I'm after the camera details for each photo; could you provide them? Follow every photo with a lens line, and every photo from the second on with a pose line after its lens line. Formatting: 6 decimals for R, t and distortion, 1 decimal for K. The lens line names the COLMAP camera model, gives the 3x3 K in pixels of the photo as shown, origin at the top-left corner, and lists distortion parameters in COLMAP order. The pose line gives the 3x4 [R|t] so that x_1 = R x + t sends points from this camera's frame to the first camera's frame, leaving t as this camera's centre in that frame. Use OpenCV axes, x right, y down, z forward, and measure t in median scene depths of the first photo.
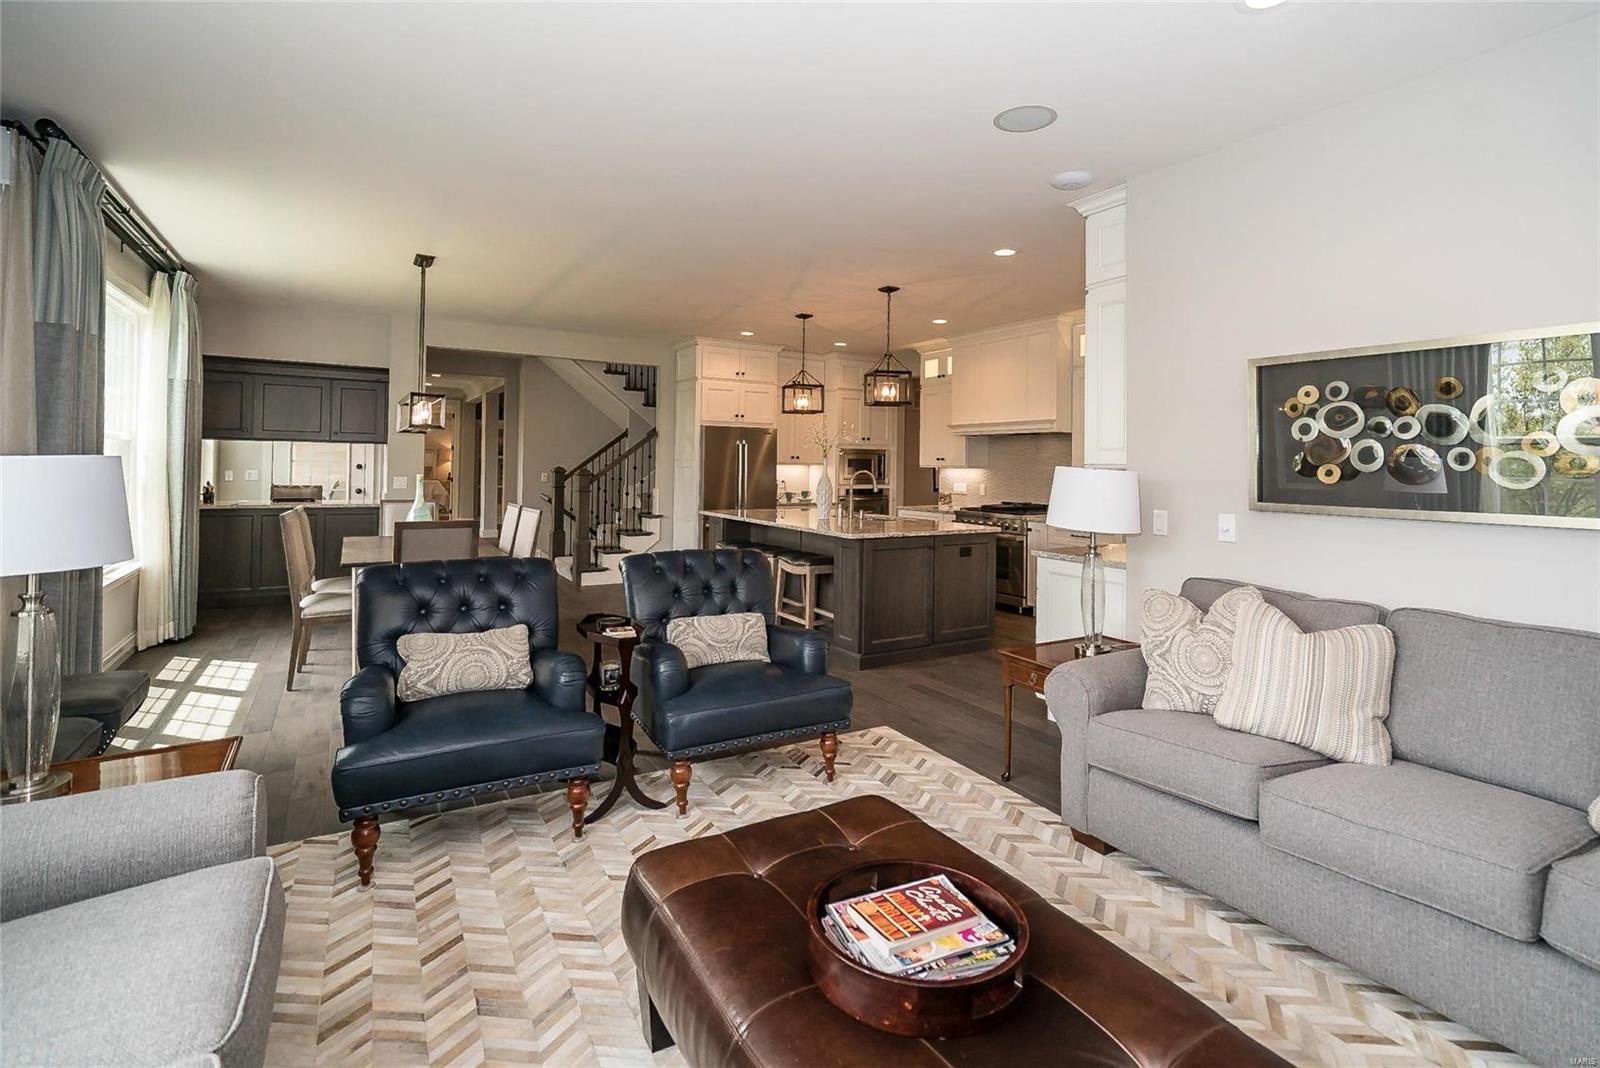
lens RADIAL K [[748.4, 0, 797.3], [0, 748.4, 476.5], [0, 0, 1]] dist [-0.002502, -0.000308]
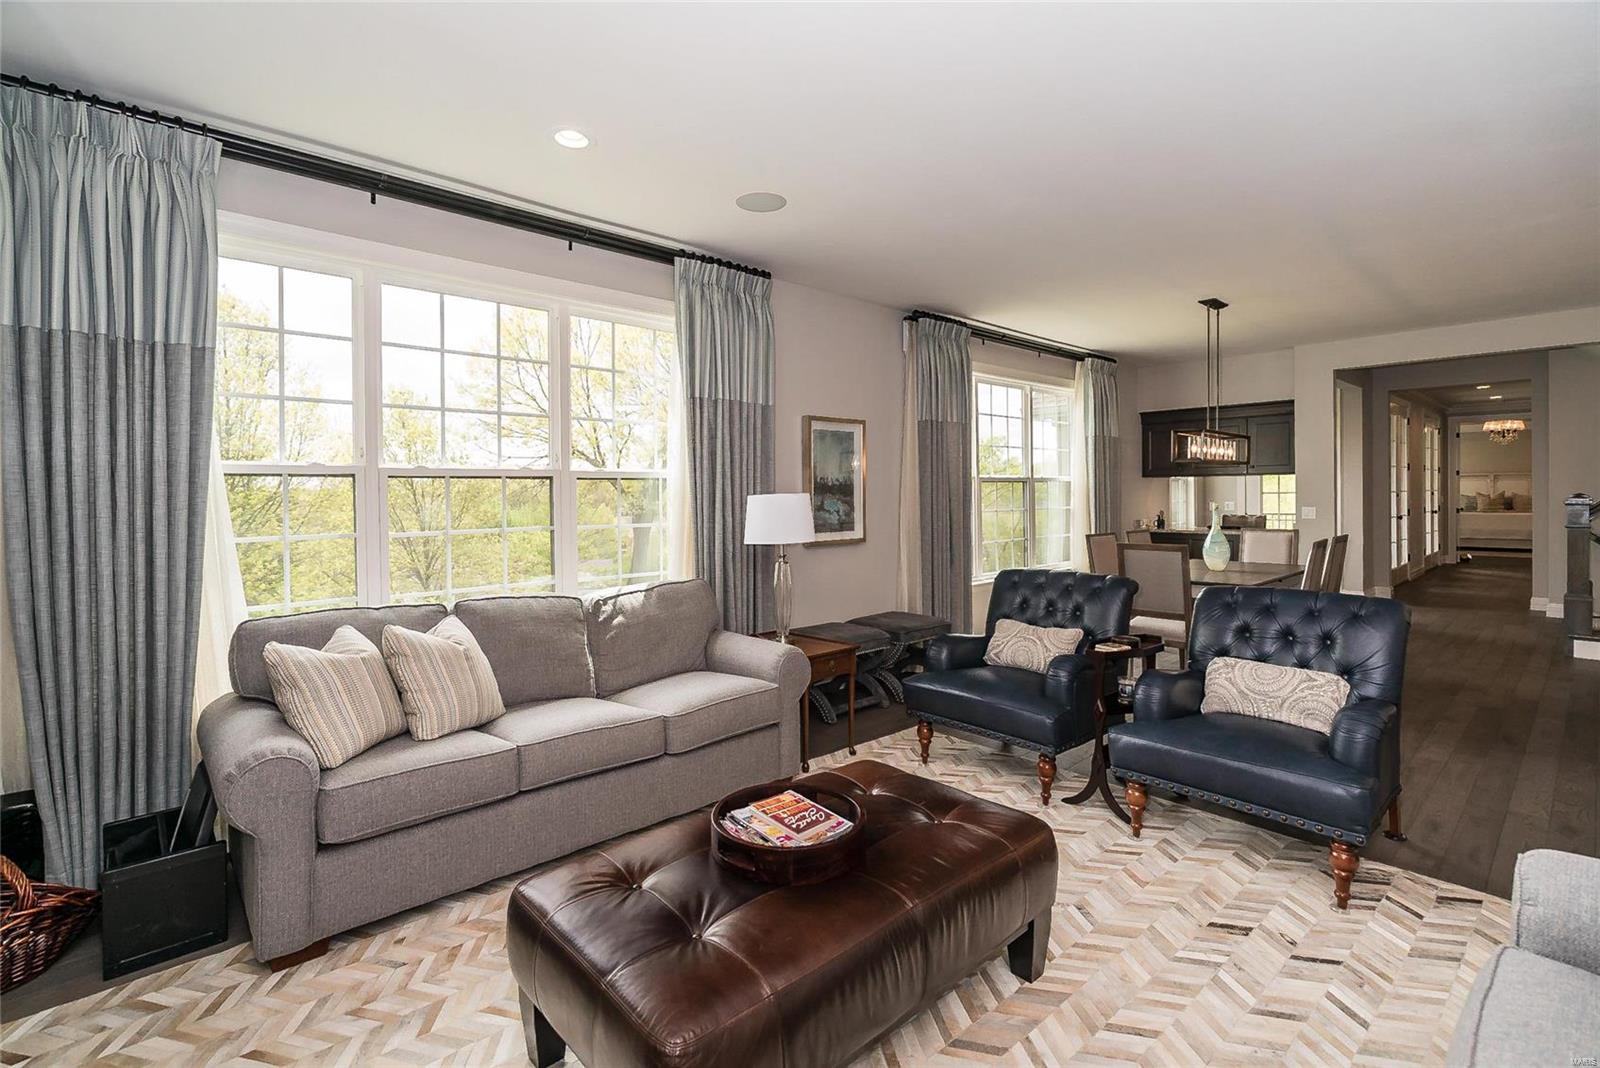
lens RADIAL K [[727.0, 0, 800.0], [0, 727.0, 534.0], [0, 0, 1]] dist [-0.001278, -0.000197]
pose [[0.198728, 0.032557, -0.979514, 0.623255], [0.001503, 0.999437, 0.033524, 0.007690], [0.980053, -0.008134, 0.198568, 0.318646]]
